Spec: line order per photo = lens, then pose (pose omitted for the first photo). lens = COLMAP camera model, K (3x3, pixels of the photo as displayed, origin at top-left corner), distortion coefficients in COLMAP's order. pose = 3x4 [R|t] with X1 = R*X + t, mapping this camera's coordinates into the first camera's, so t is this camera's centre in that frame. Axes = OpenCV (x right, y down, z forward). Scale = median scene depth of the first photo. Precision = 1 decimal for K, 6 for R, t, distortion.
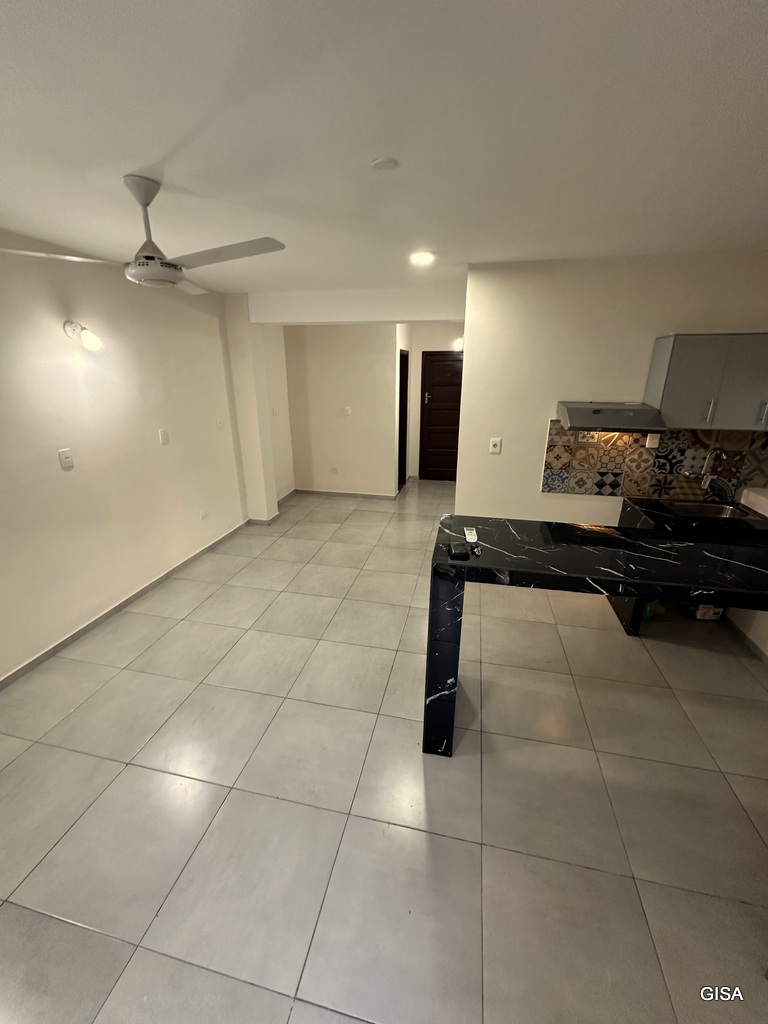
lens RADIAL K [[407.4, 0, 384.0], [0, 407.4, 512.0], [0, 0, 1]] dist [-0.006194, 0.002536]
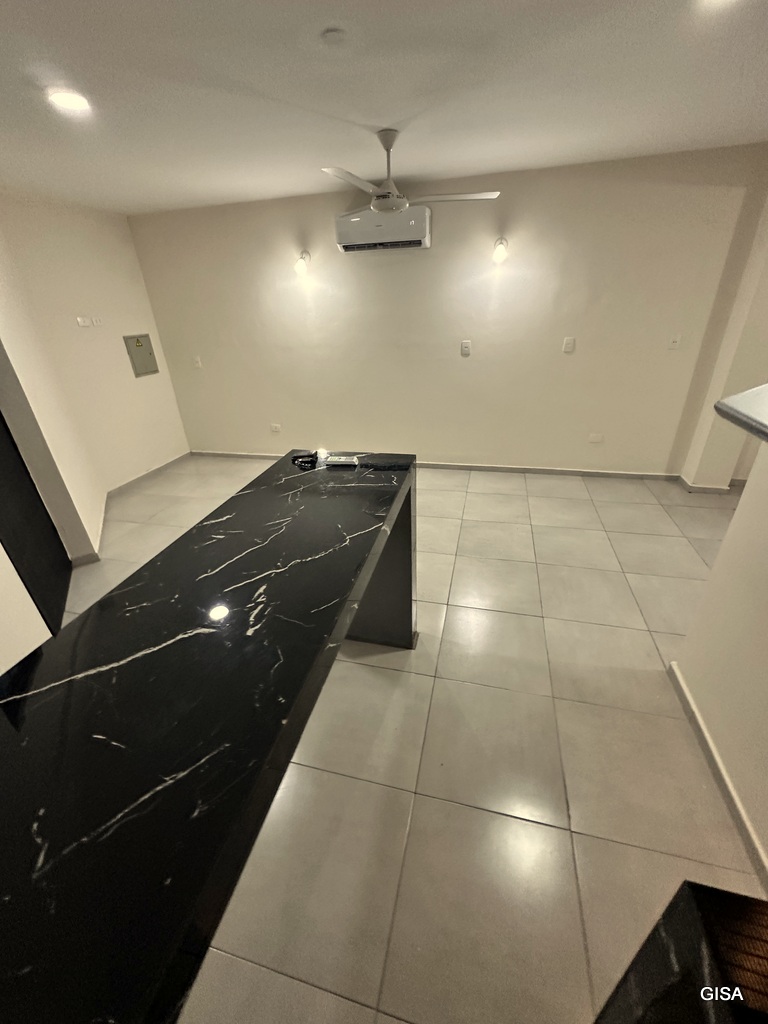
lens RADIAL K [[407.4, 0, 384.0], [0, 407.4, 512.0], [0, 0, 1]] dist [-0.006194, 0.002536]
pose [[-0.035218, 0.461327, -0.886531, 0.666786], [-0.288263, 0.844689, 0.451004, -0.179640], [0.956903, 0.271438, 0.103235, 0.639522]]
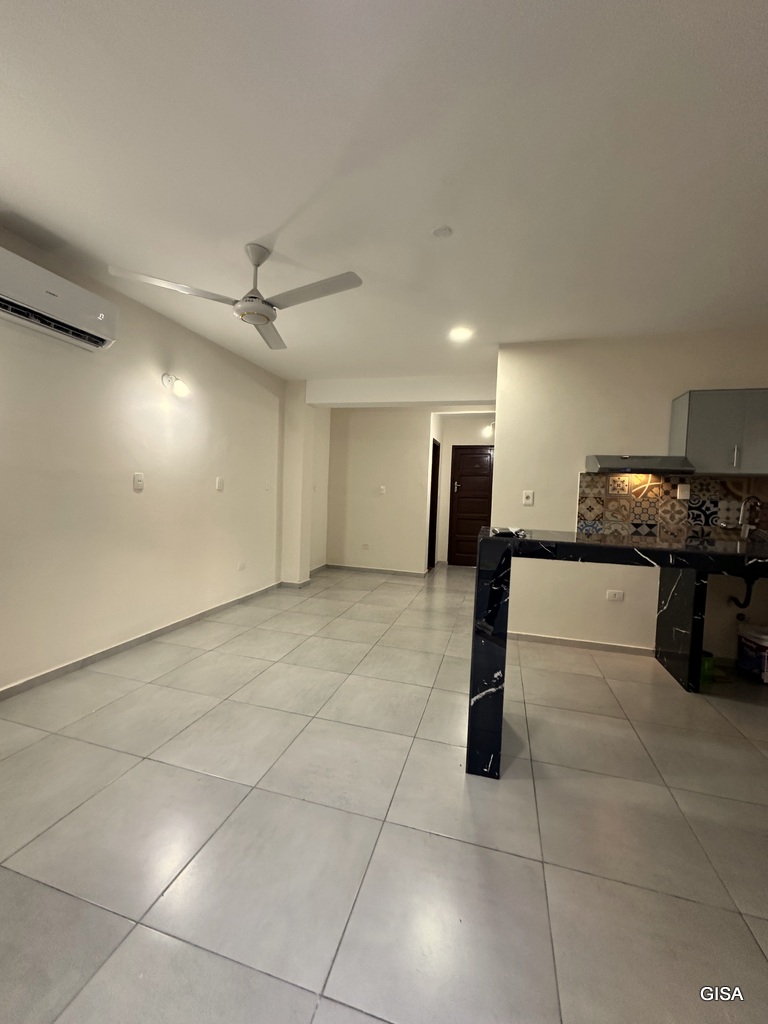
lens RADIAL K [[407.4, 0, 384.0], [0, 407.4, 512.0], [0, 0, 1]] dist [-0.006194, 0.002536]
pose [[0.997399, 0.038693, -0.060811, -0.033264], [-0.054328, 0.958025, -0.281489, 0.198493], [0.047367, 0.284061, 0.957636, -0.012677]]
